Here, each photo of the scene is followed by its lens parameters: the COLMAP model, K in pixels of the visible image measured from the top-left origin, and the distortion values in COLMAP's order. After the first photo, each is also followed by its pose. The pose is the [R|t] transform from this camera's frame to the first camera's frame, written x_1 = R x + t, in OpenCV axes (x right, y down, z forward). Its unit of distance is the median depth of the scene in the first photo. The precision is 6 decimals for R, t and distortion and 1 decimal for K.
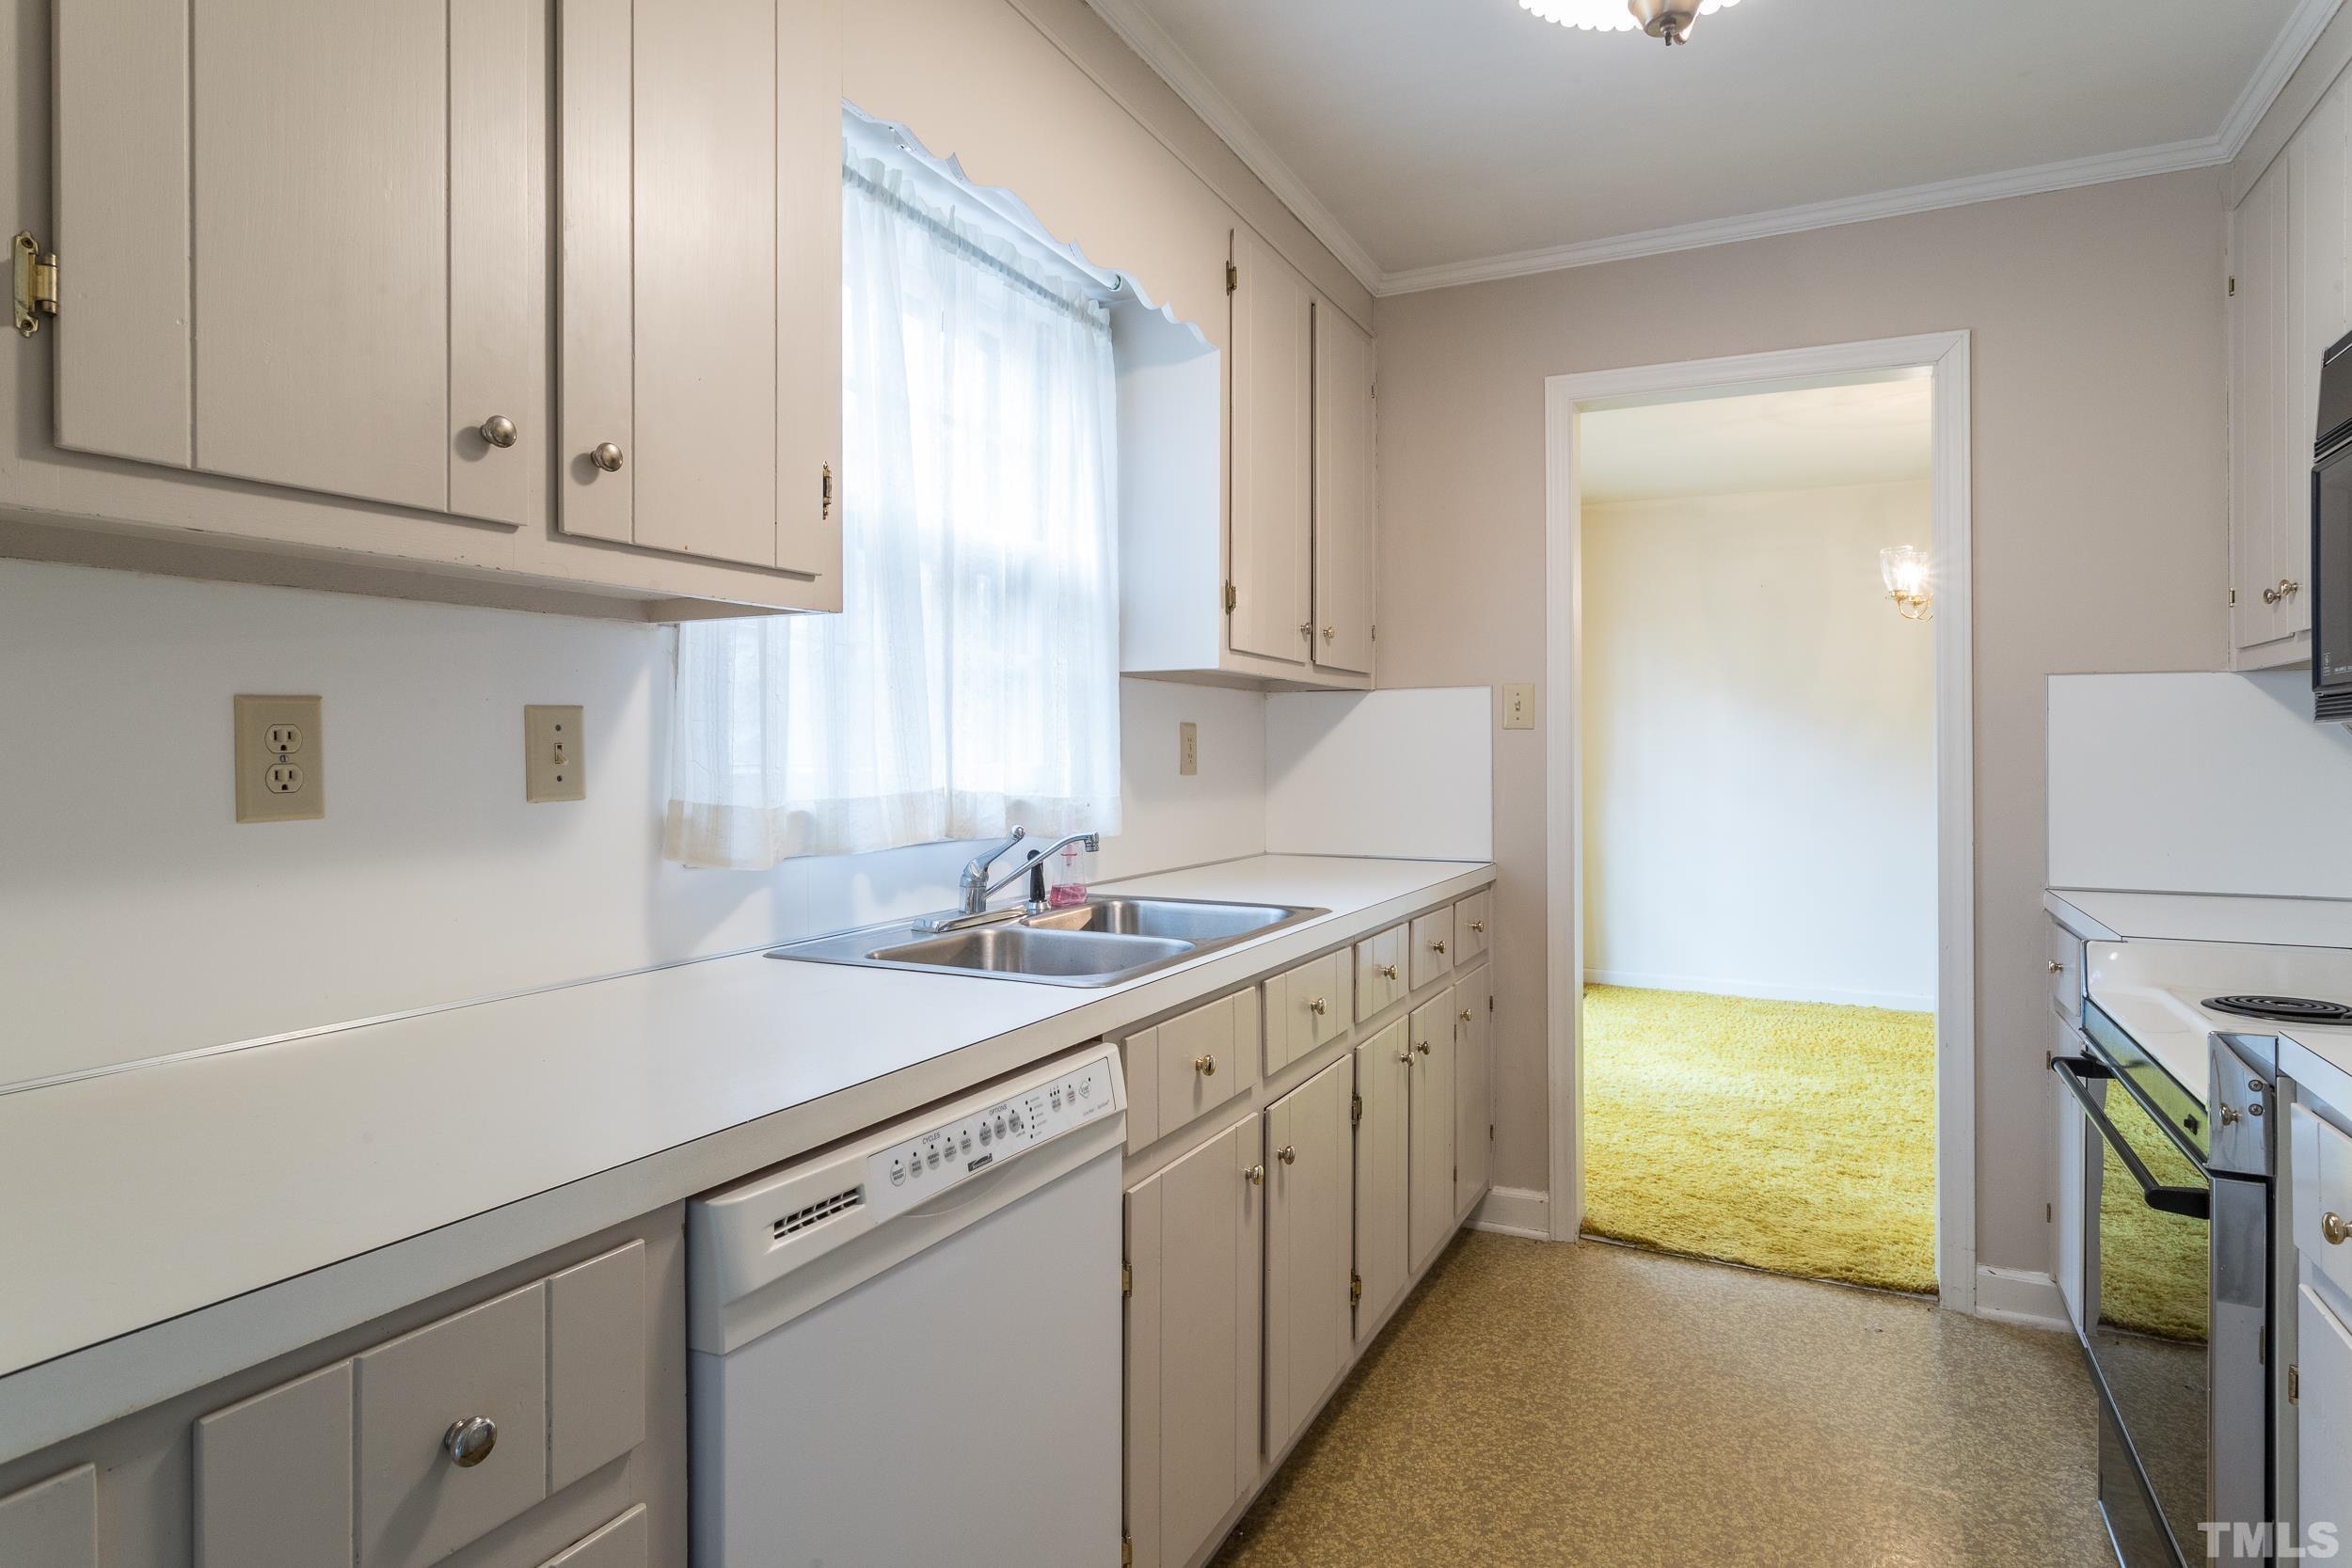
lens RADIAL K [[1269.9, 0, 1192.0], [0, 1269.9, 751.8], [0, 0, 1]] dist [-0.001868, 0.002397]
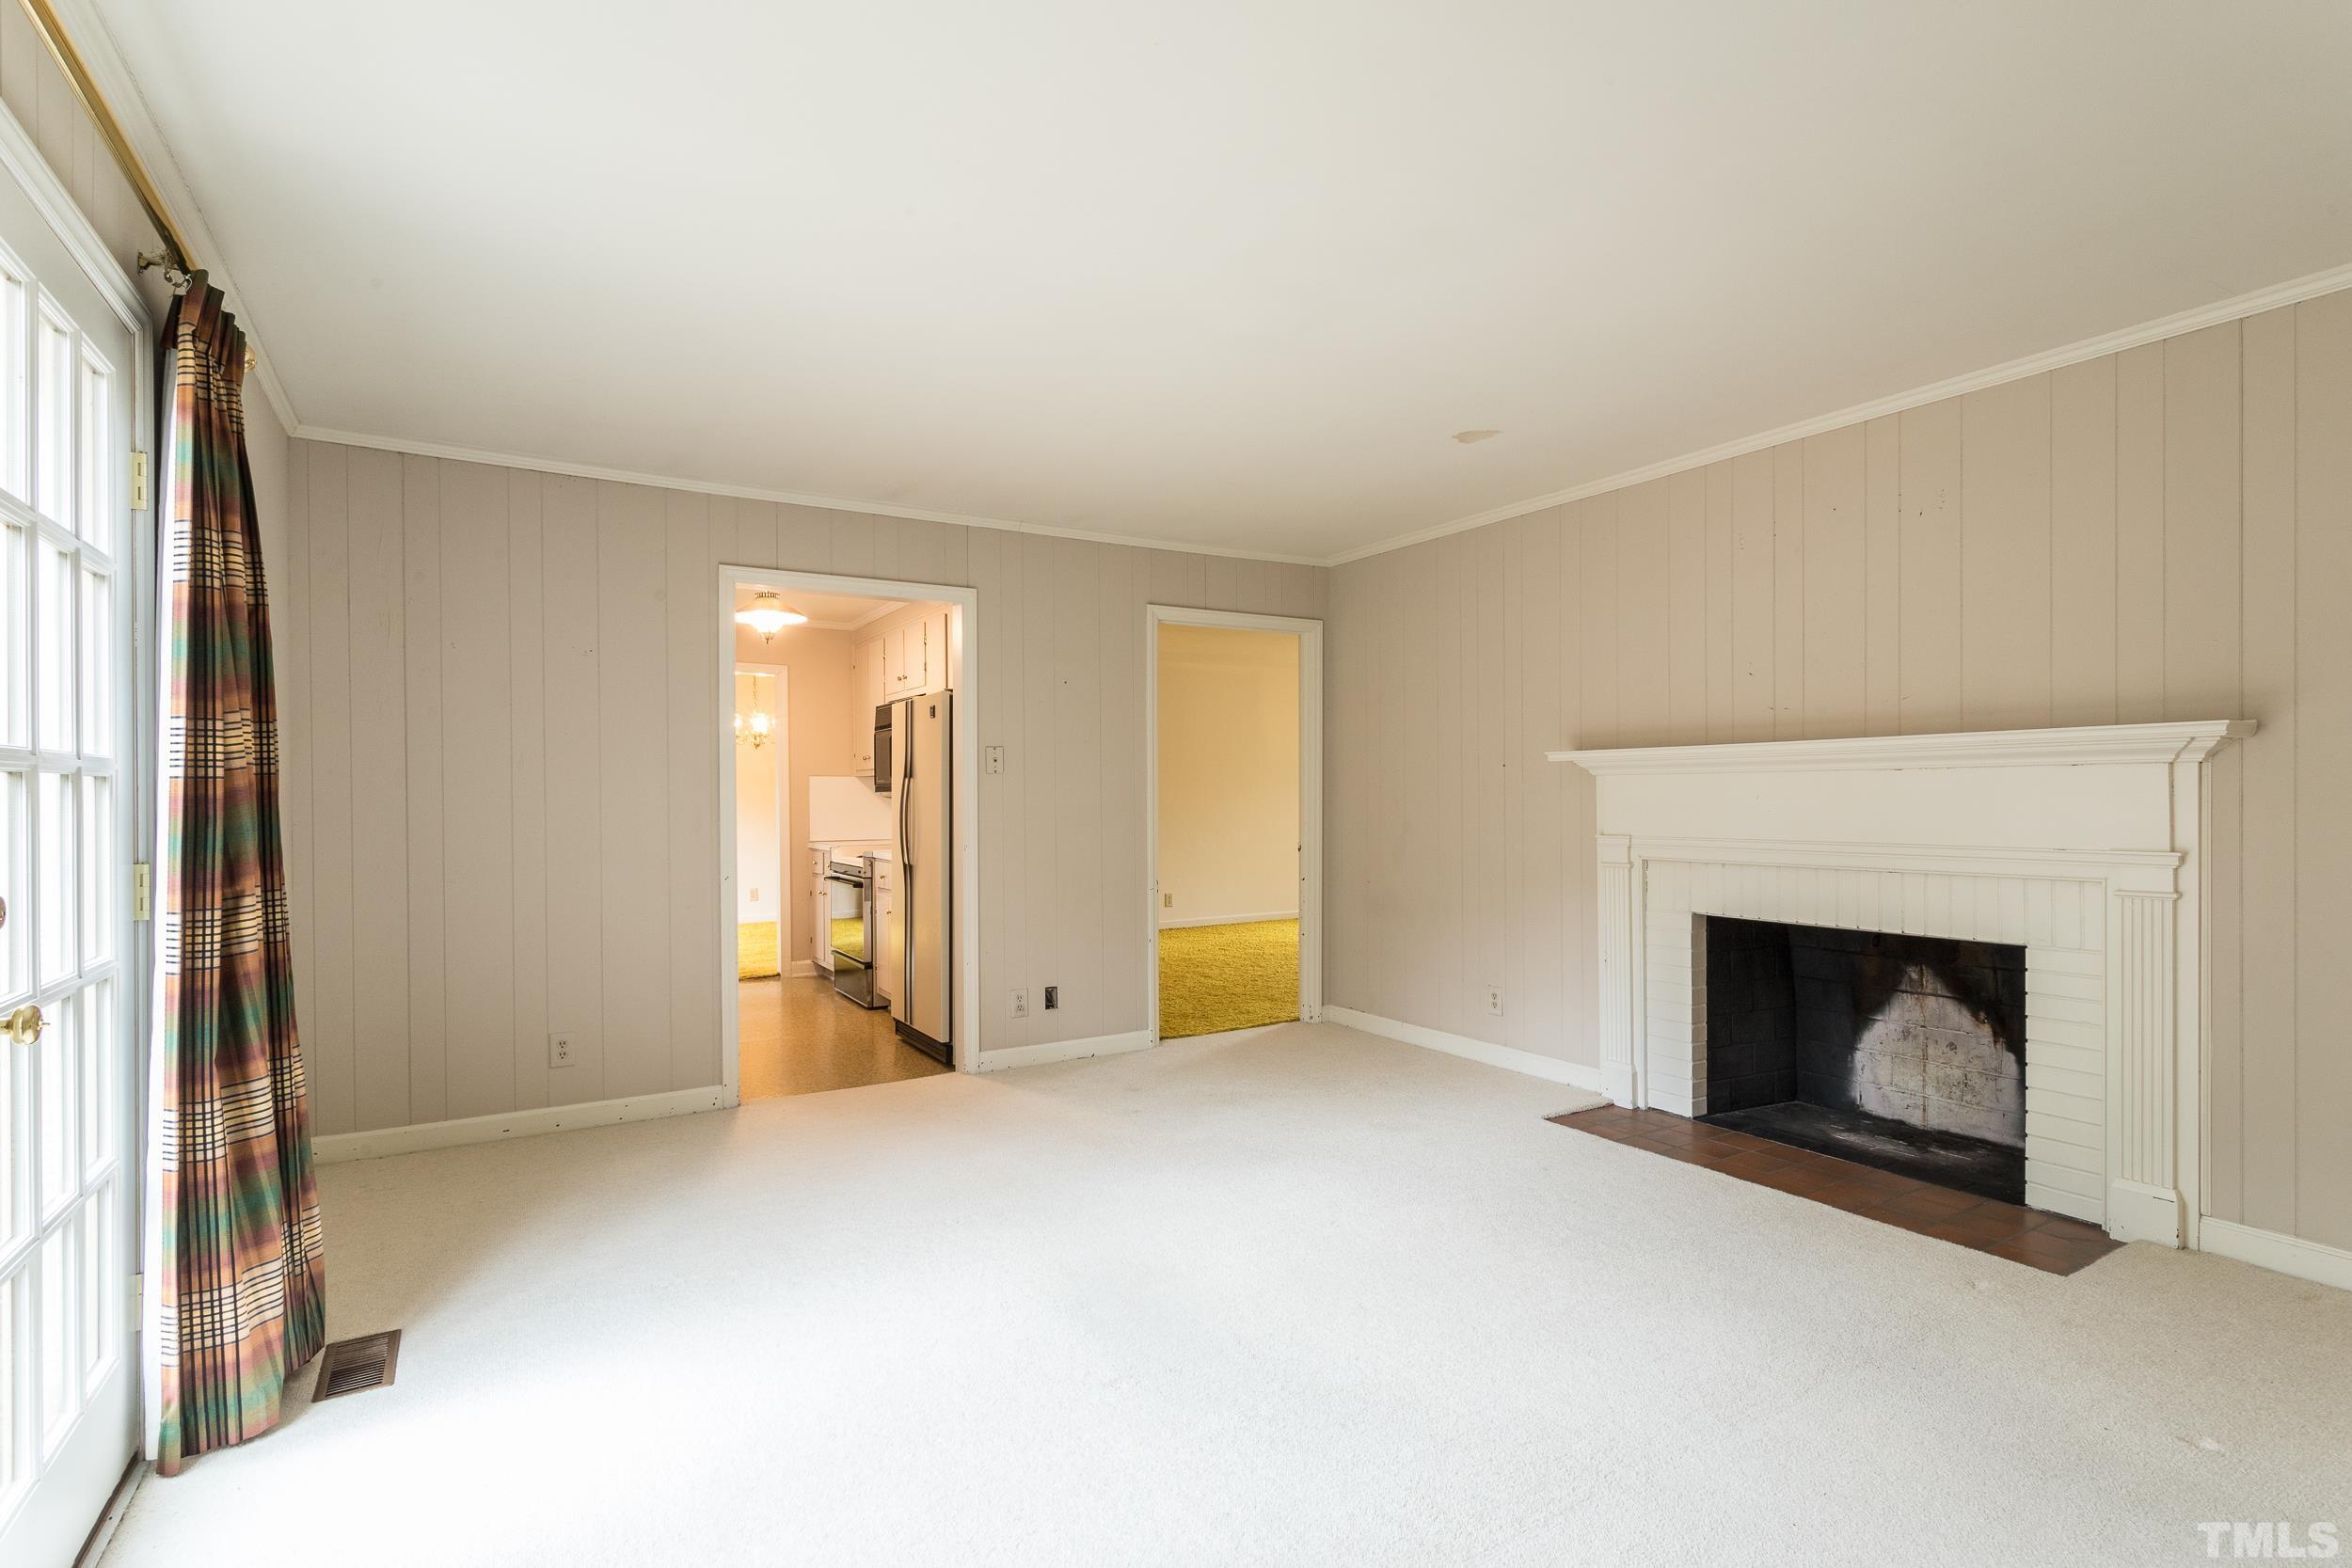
lens RADIAL K [[1128.7, 0, 1179.6], [0, 1128.7, 798.4], [0, 0, 1]] dist [0.001900, -0.001490]
pose [[0.533114, -0.005678, 0.846024, -1.630274], [0.007893, 0.999967, 0.001738, -0.001994], [-0.846007, 0.005751, 0.533142, -1.731019]]
